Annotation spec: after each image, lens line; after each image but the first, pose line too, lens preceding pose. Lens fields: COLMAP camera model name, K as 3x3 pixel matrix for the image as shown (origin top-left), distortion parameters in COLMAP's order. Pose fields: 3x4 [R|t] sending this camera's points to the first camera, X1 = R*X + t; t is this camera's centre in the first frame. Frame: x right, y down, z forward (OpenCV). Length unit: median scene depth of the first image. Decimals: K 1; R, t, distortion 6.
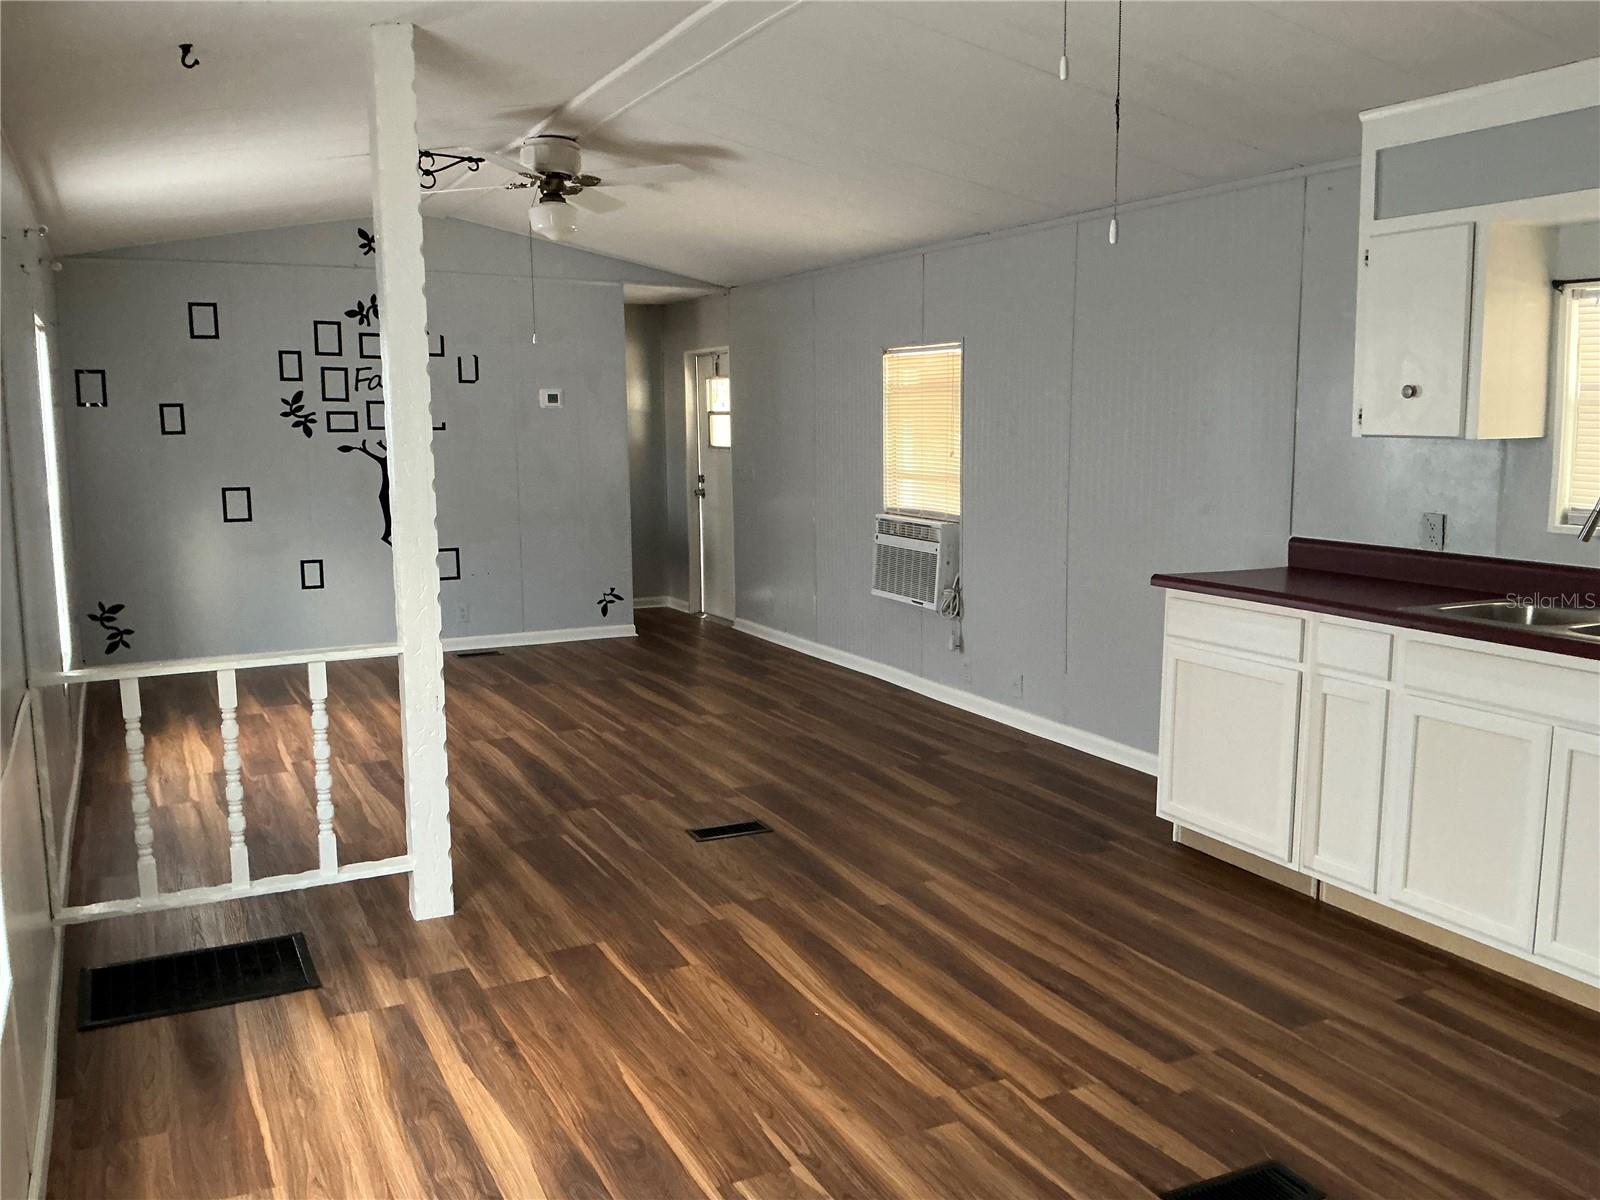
lens RADIAL K [[1322.6, 0, 800.0], [0, 1322.6, 600.0], [0, 0, 1]] dist [0.156896, -0.319128]
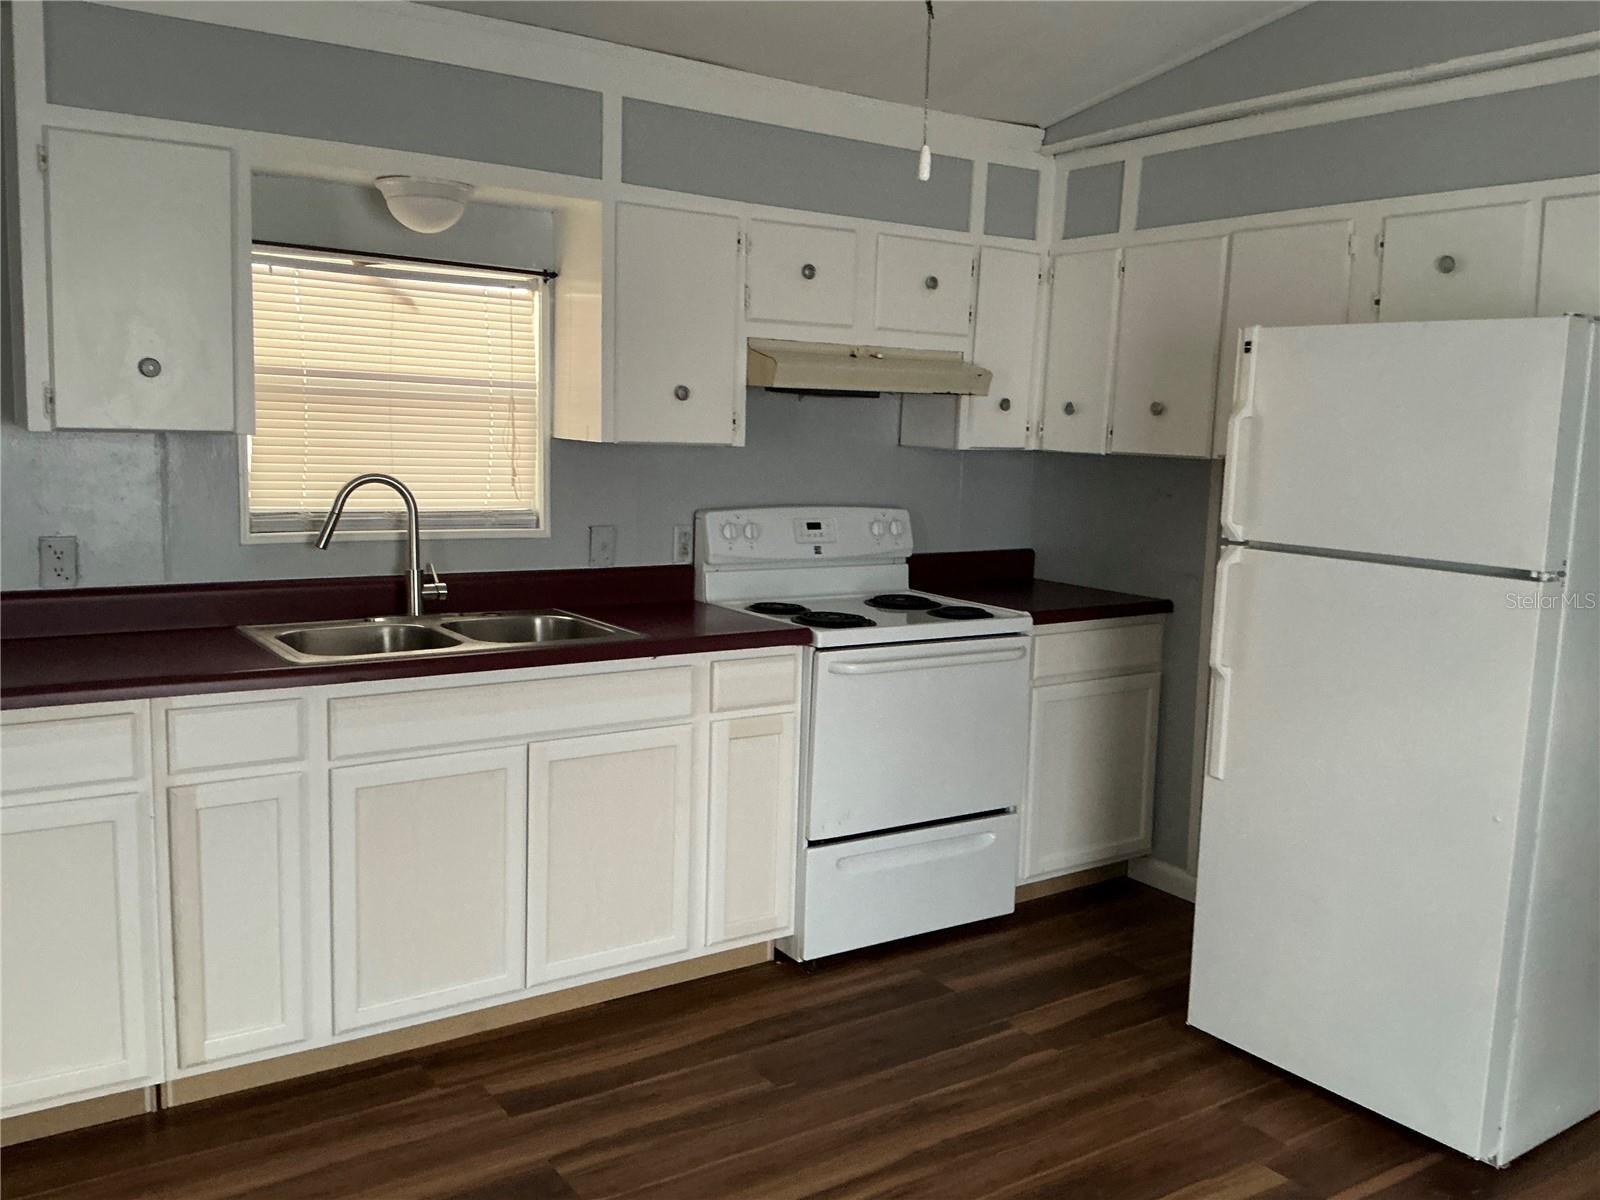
lens RADIAL K [[1322.6, 0, 800.0], [0, 1322.6, 600.0], [0, 0, 1]] dist [0.156896, -0.319128]
pose [[-0.141973, -0.135755, 0.980517, -0.332113], [0.101274, 0.983361, 0.150812, -0.114929], [-0.984676, 0.120712, -0.125863, 0.827483]]
